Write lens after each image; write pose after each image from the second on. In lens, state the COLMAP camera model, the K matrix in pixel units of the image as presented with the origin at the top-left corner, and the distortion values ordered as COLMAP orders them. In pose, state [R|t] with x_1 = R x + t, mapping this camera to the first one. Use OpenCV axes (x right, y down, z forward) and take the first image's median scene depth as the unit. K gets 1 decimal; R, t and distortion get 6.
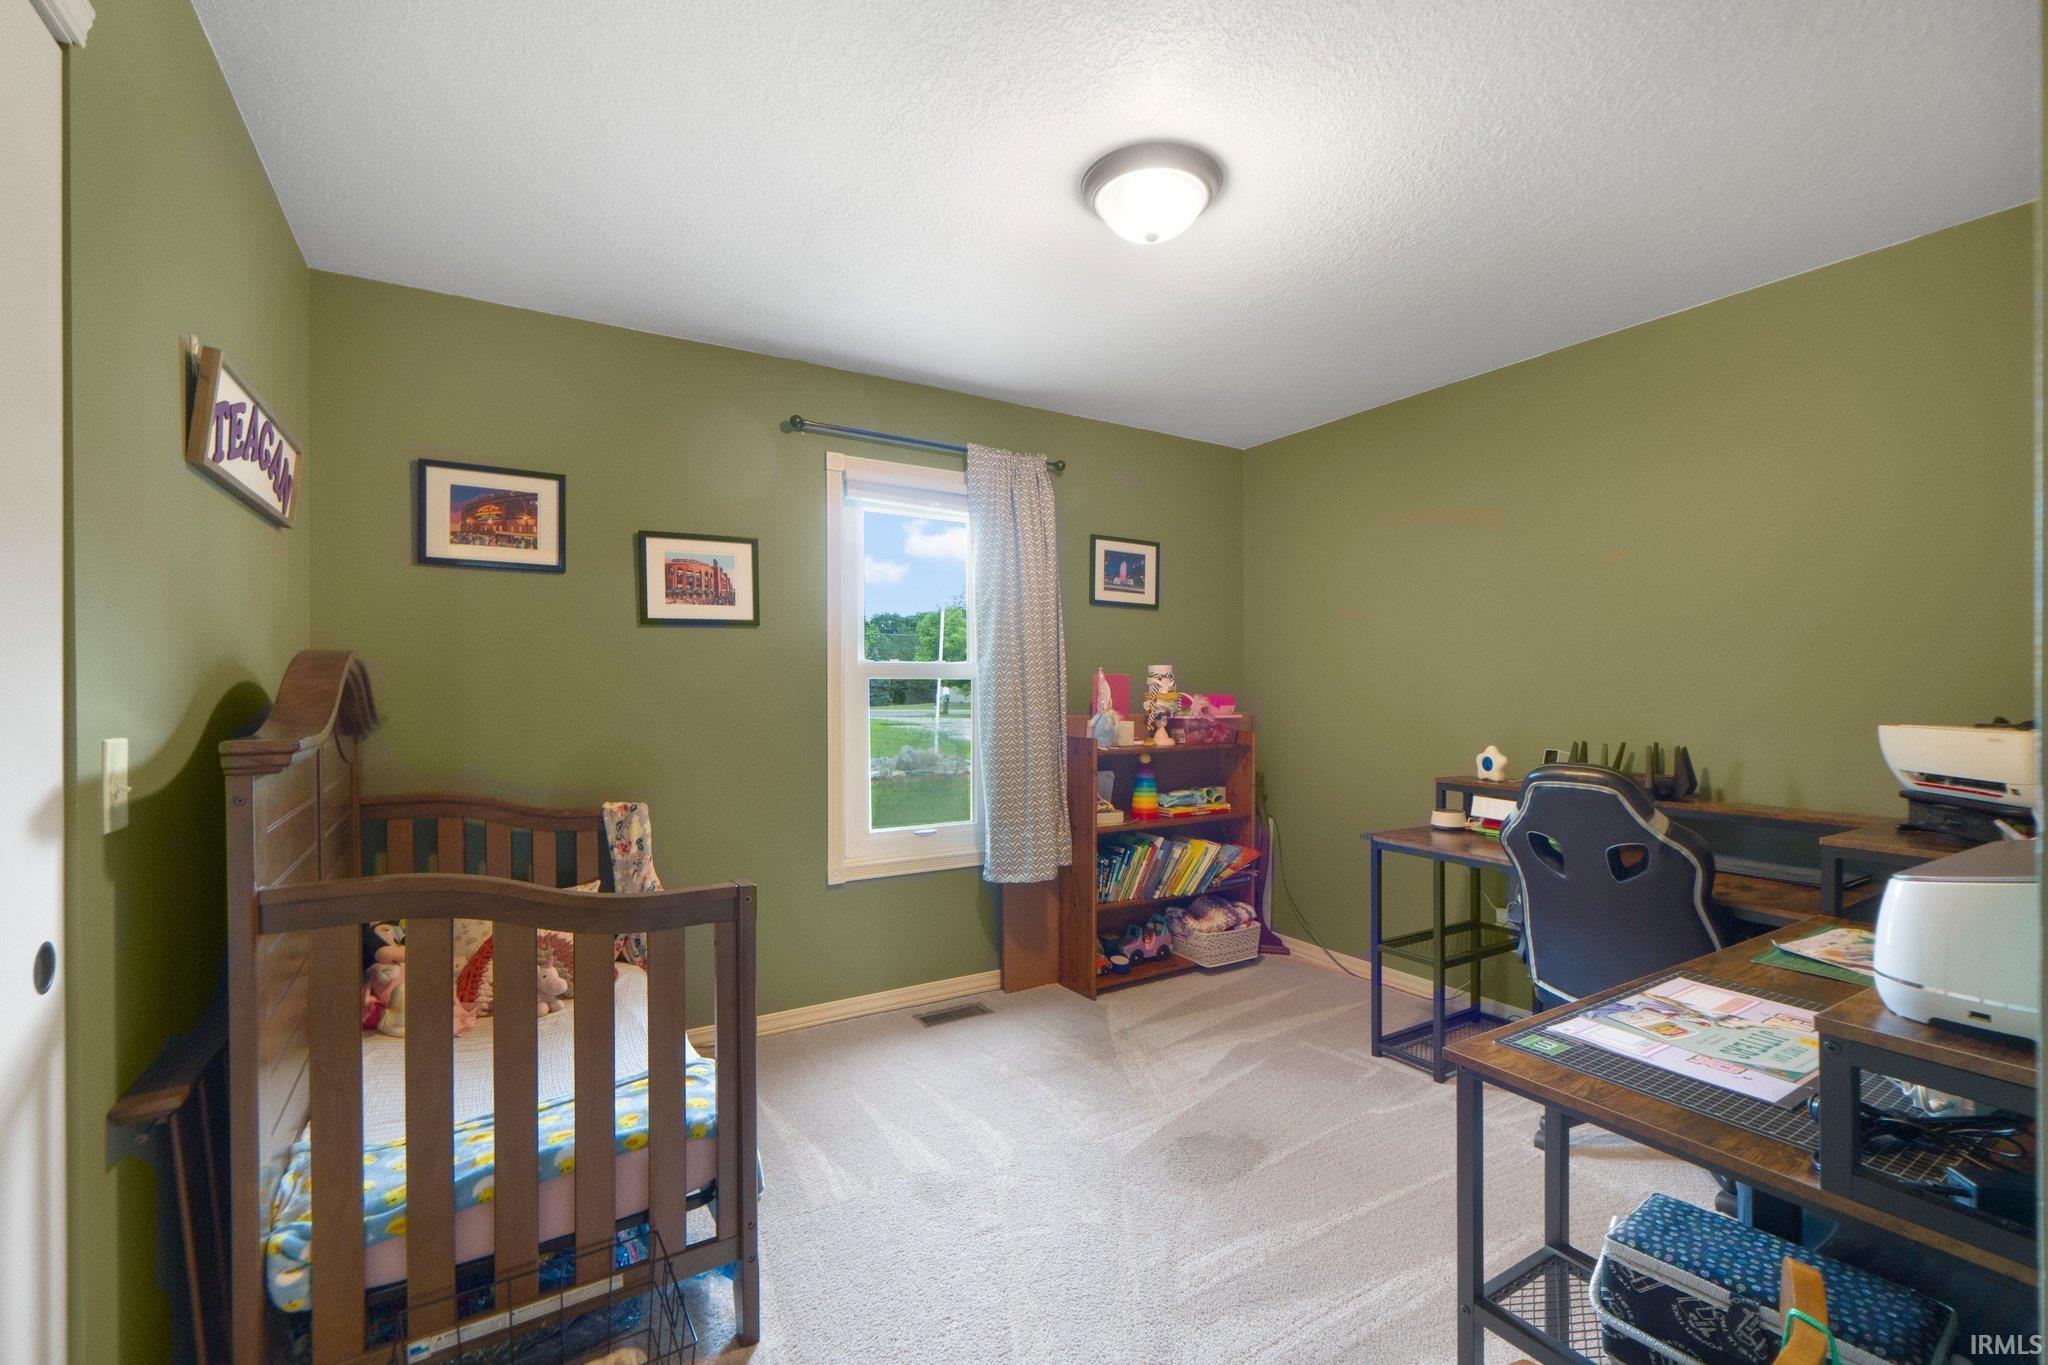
lens RADIAL K [[876.7, 0, 1023.2], [0, 876.7, 683.3], [0, 0, 1]] dist [0.001558, -0.001091]
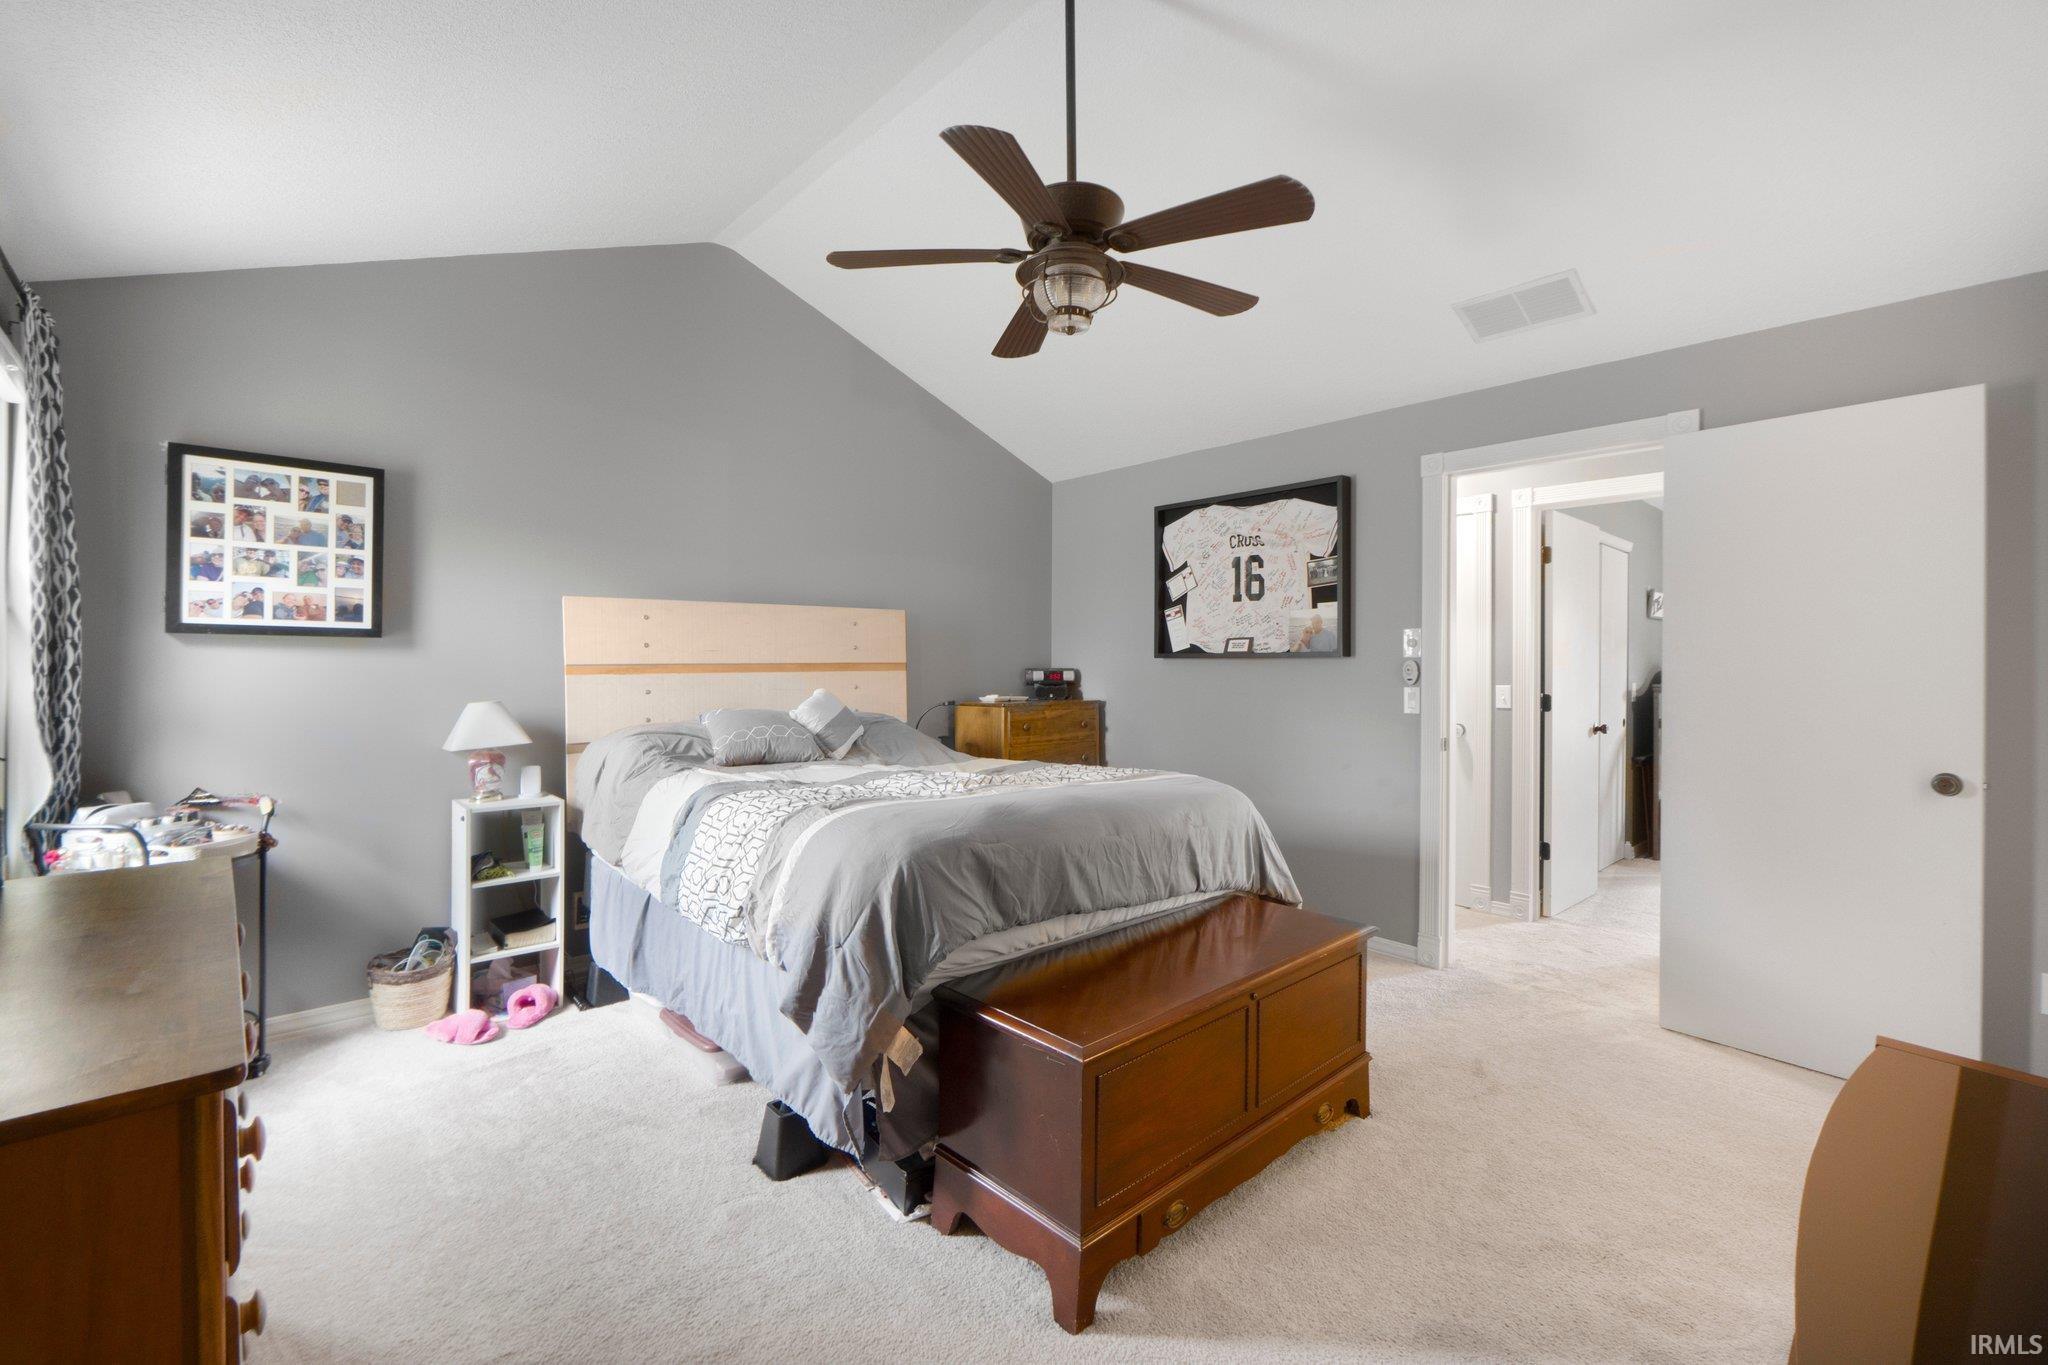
lens RADIAL K [[876.7, 0, 1023.8], [0, 876.7, 674.9], [0, 0, 1]] dist [0.001558, -0.001091]
pose [[0.194718, 0.004798, -0.980848, 2.473229], [-0.001205, 0.999988, 0.004653, -0.000923], [0.980859, 0.000276, 0.194721, -2.625758]]
